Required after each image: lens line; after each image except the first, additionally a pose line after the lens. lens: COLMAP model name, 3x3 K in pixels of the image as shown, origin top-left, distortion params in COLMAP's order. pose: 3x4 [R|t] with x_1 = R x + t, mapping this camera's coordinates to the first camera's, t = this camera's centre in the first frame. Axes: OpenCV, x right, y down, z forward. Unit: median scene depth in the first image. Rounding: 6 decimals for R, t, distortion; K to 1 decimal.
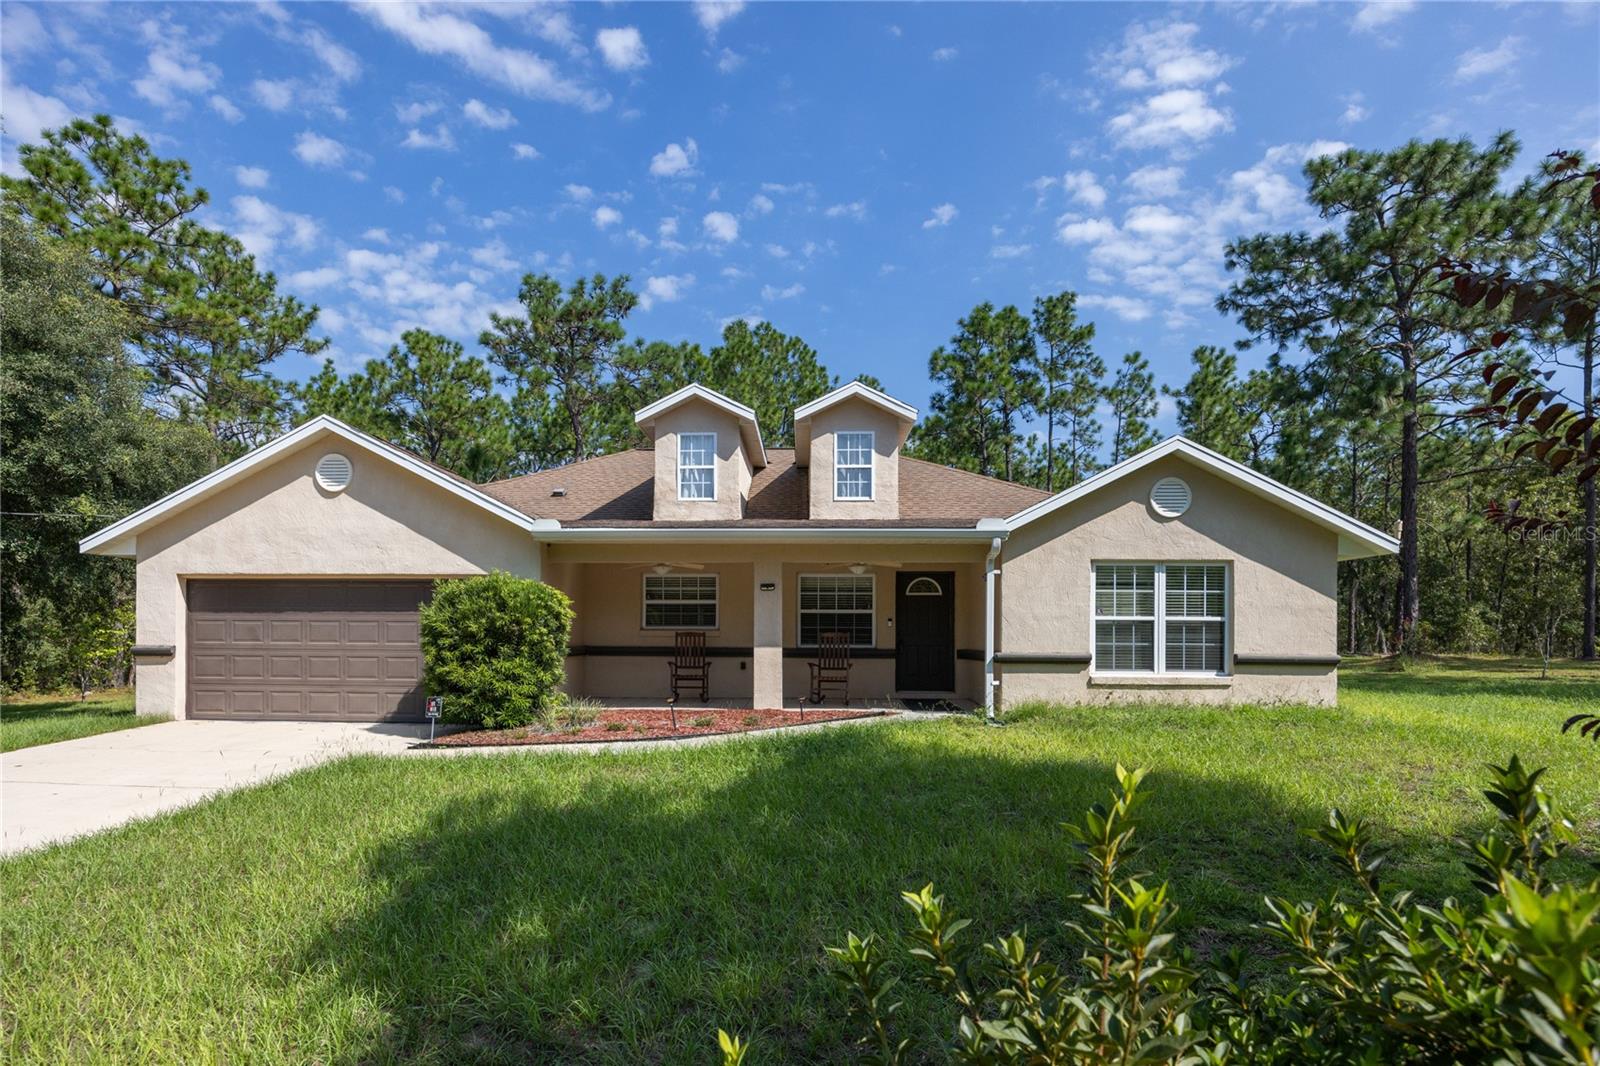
lens RADIAL K [[894.0, 0, 755.3], [0, 894.0, 630.0], [0, 0, 1]] dist [-0.002542, -0.007586]
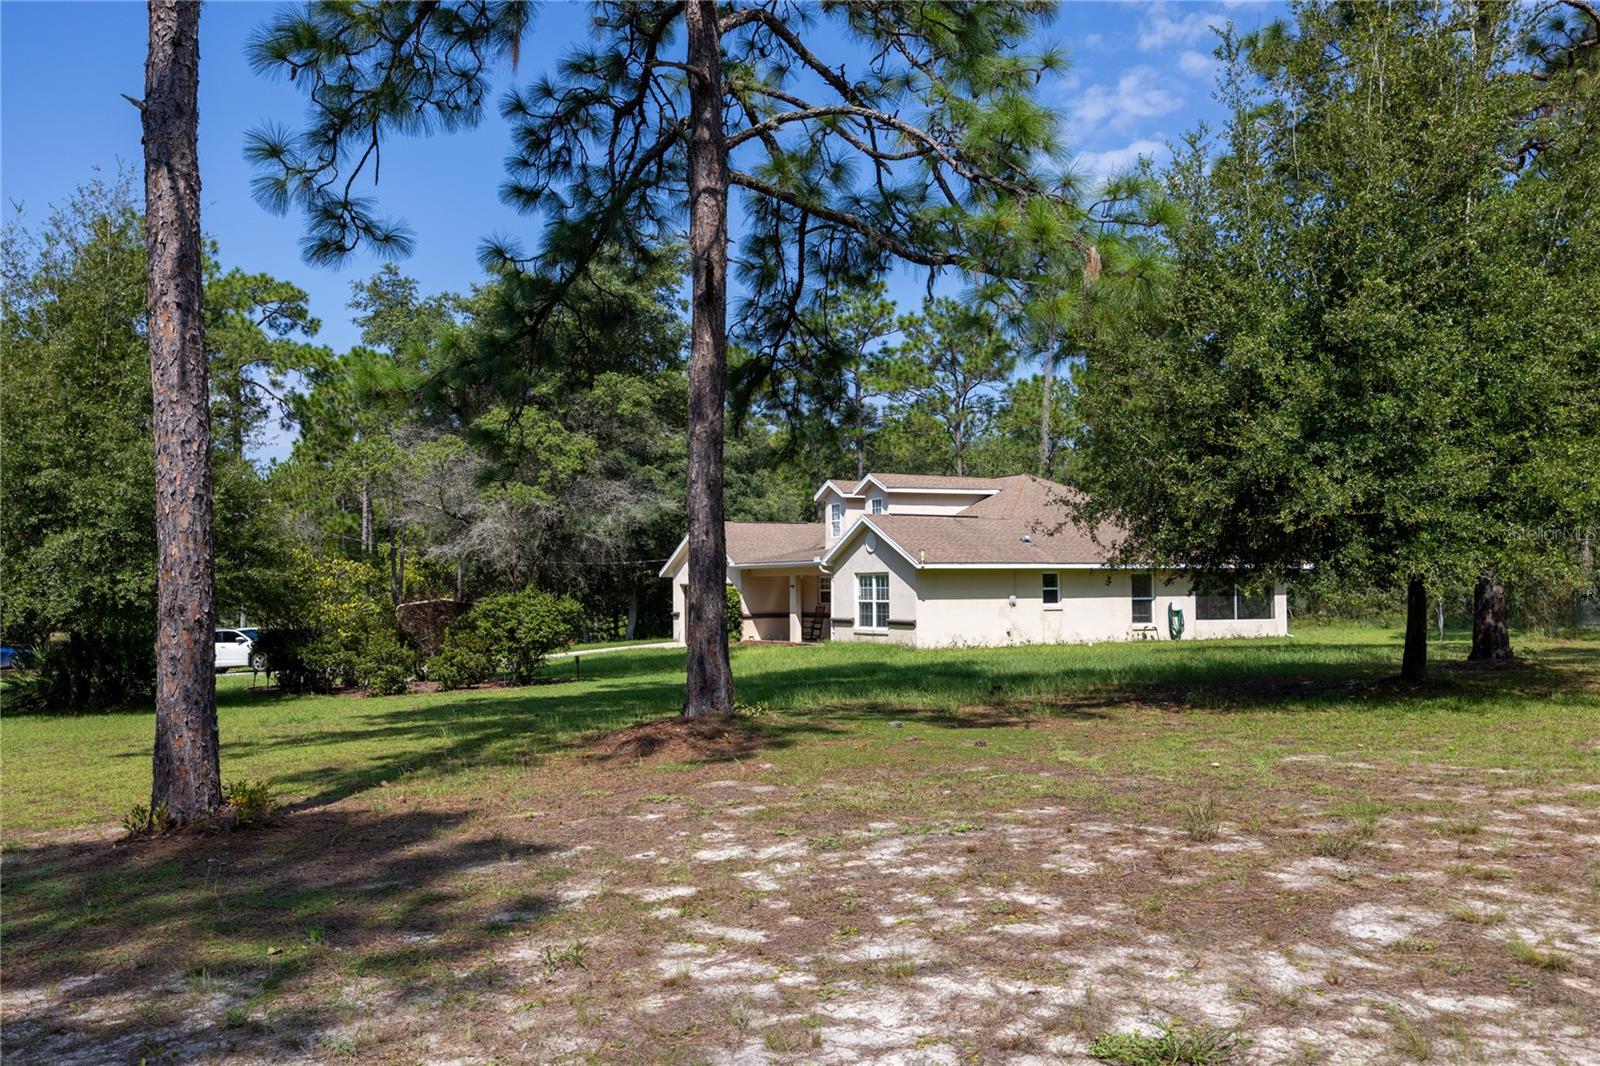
lens RADIAL K [[1304.3, 0, 789.4], [0, 1304.3, 529.8], [0, 0, 1]] dist [-0.068630, -0.011411]
pose [[0.505668, -0.050673, -0.861239, 2.759633], [0.026028, 0.998715, -0.043479, -0.048348], [0.862336, -0.000430, 0.506337, -0.631820]]
